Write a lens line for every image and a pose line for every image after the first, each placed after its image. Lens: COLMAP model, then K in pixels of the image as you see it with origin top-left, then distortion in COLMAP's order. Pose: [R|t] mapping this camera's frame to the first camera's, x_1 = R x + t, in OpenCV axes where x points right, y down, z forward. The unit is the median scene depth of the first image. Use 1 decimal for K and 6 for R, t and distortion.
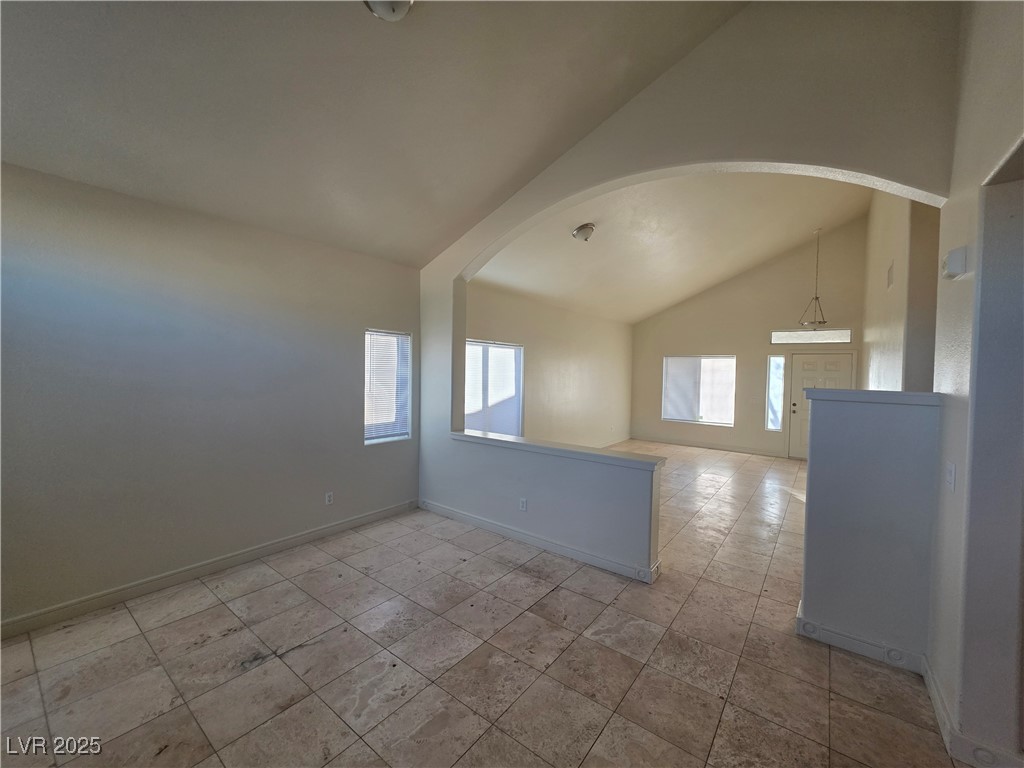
lens RADIAL K [[417.5, 0, 516.0], [0, 417.5, 381.9], [0, 0, 1]] dist [0.009612, 0.000178]
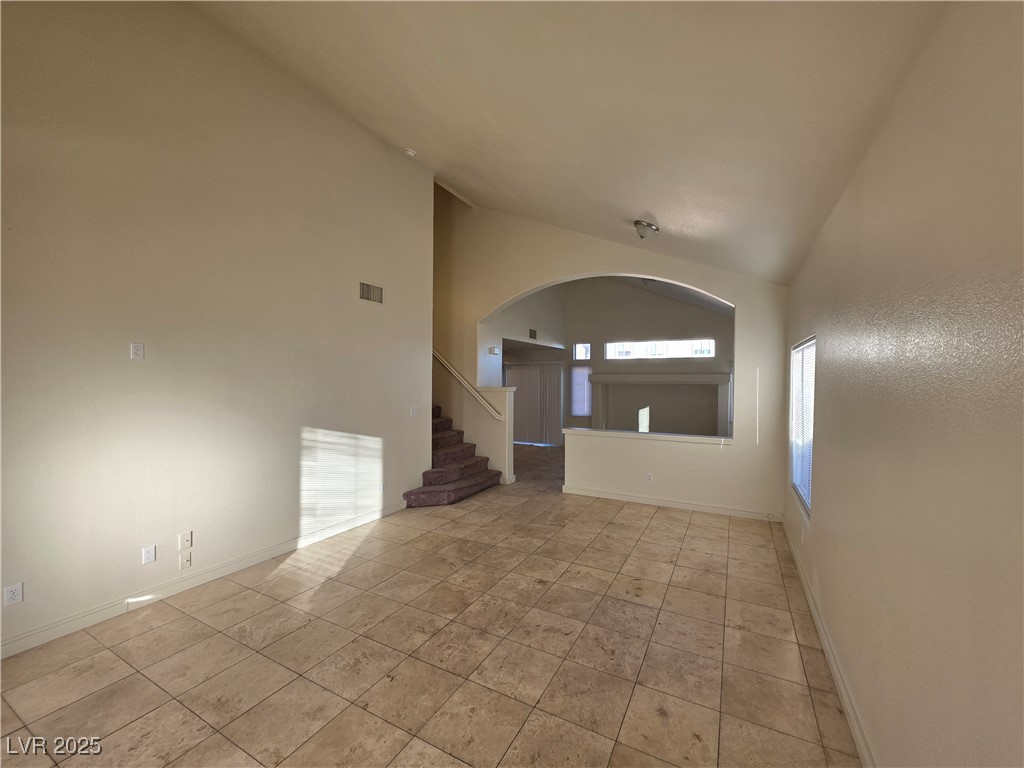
lens RADIAL K [[404.4, 0, 521.0], [0, 404.4, 382.1], [0, 0, 1]] dist [0.001192, 0.000102]
pose [[-0.986610, -0.027211, -0.160812, 0.651057], [-0.031533, 0.999205, 0.024381, -0.049430], [0.160020, 0.029126, -0.986684, 2.134995]]
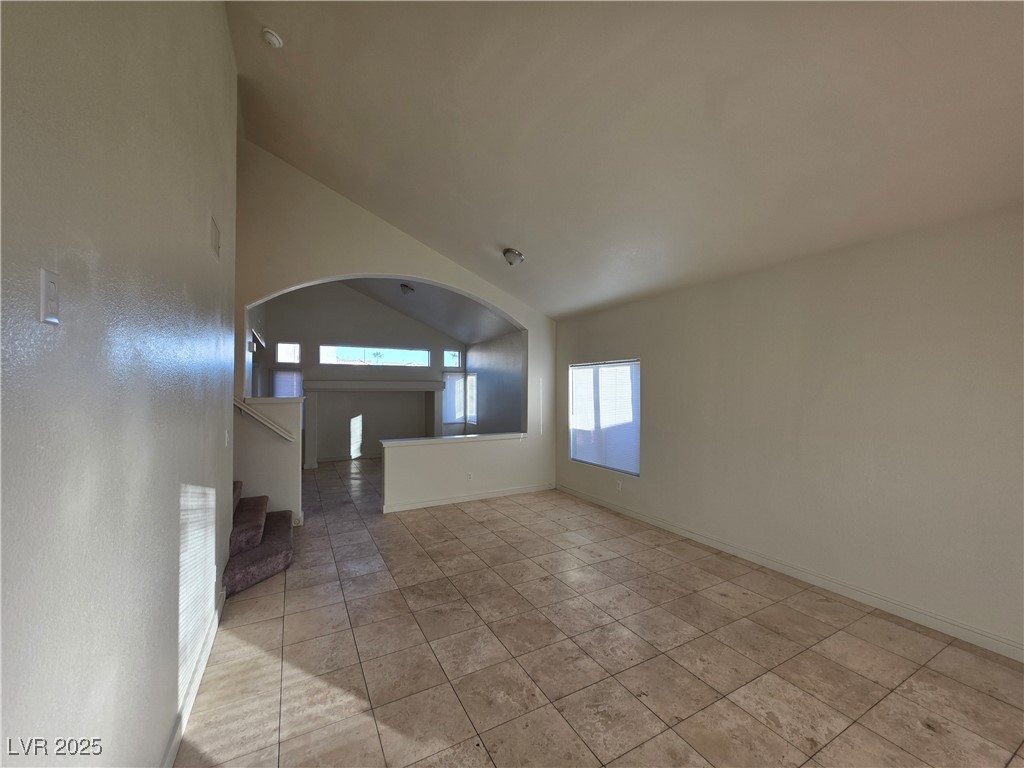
lens RADIAL K [[407.0, 0, 512.0], [0, 407.0, 384.0], [0, 0, 1]] dist [0.004170, 0.000210]
pose [[-0.420392, -0.031521, -0.906795, 1.256128], [-0.031218, 0.999307, -0.020263, -0.025560], [0.906806, 0.019790, -0.421084, 1.674041]]
